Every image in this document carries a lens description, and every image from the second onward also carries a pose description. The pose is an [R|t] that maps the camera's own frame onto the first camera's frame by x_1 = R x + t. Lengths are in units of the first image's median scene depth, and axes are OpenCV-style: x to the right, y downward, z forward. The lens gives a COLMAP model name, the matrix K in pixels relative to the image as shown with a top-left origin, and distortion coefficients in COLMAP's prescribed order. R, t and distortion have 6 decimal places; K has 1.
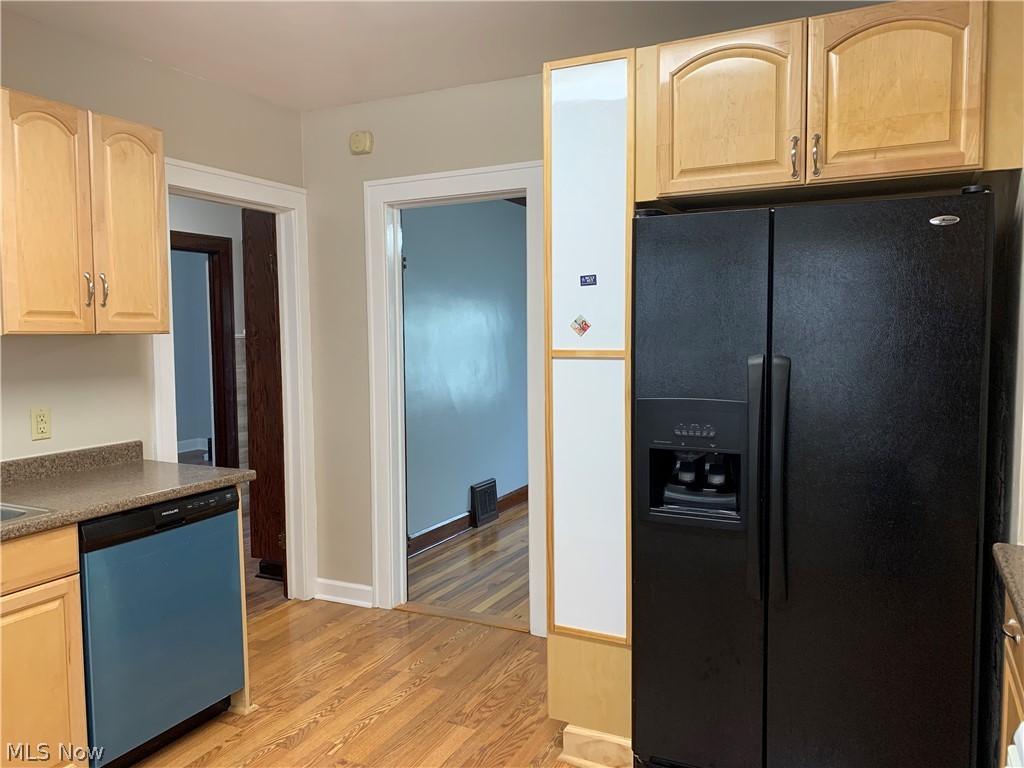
lens RADIAL K [[774.4, 0, 513.5], [0, 774.4, 378.6], [0, 0, 1]] dist [0.080794, -0.095470]
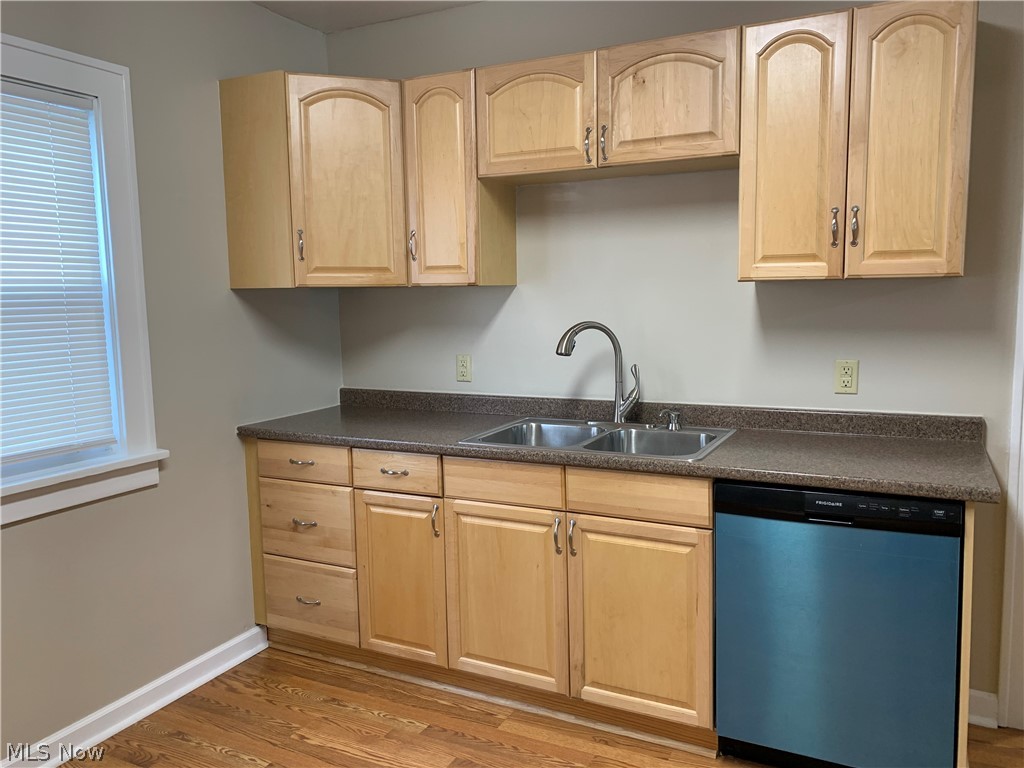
lens RADIAL K [[774.4, 0, 513.5], [0, 774.4, 378.6], [0, 0, 1]] dist [0.080794, -0.095470]
pose [[-0.003049, 0.123606, -0.992327, 0.326575], [-0.042897, 0.991402, 0.123623, -0.039154], [0.999075, 0.042945, 0.002279, 0.645470]]
